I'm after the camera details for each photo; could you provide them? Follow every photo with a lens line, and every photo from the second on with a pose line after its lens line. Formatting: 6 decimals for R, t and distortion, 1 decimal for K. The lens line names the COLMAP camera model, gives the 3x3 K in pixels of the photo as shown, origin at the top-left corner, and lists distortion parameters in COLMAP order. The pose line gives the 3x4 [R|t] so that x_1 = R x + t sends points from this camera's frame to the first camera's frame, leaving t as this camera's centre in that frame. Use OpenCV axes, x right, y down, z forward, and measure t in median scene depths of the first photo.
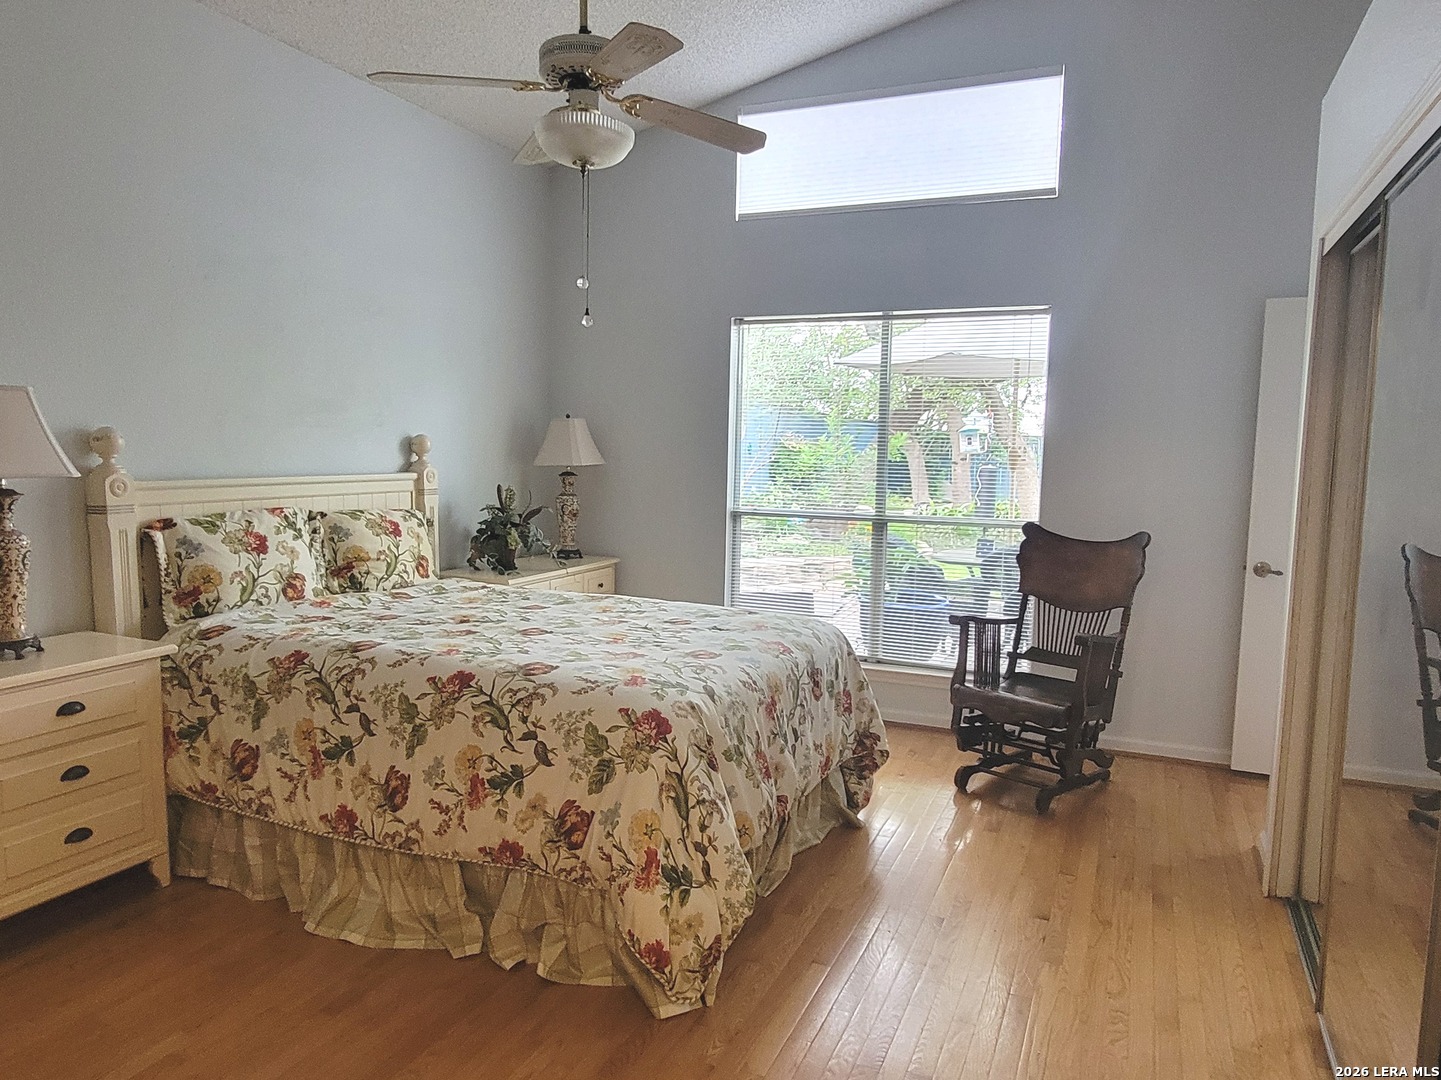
lens RADIAL K [[985.7, 0, 715.4], [0, 985.7, 543.8], [0, 0, 1]] dist [-0.004345, 0.000011]
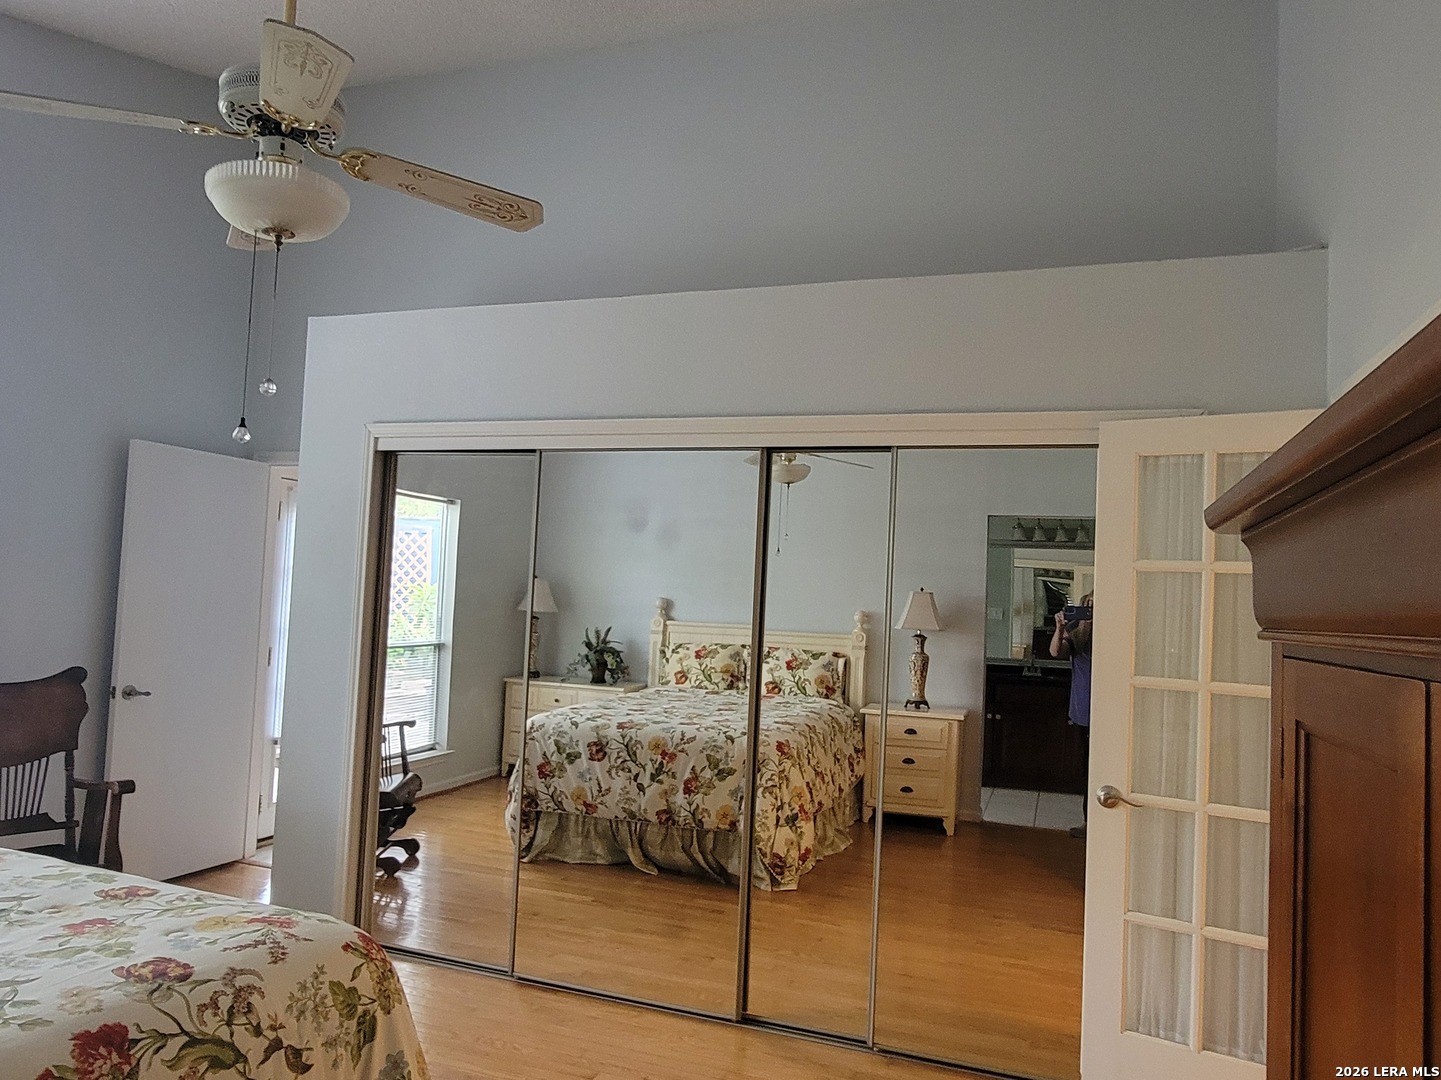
lens RADIAL K [[985.7, 0, 716.8], [0, 985.7, 541.7], [0, 0, 1]] dist [-0.004345, 0.000011]
pose [[-0.069235, 0.034330, 0.997009, -0.865482], [0.056228, 0.997953, -0.030458, -0.107402], [-0.996014, 0.053951, -0.071024, 0.713549]]
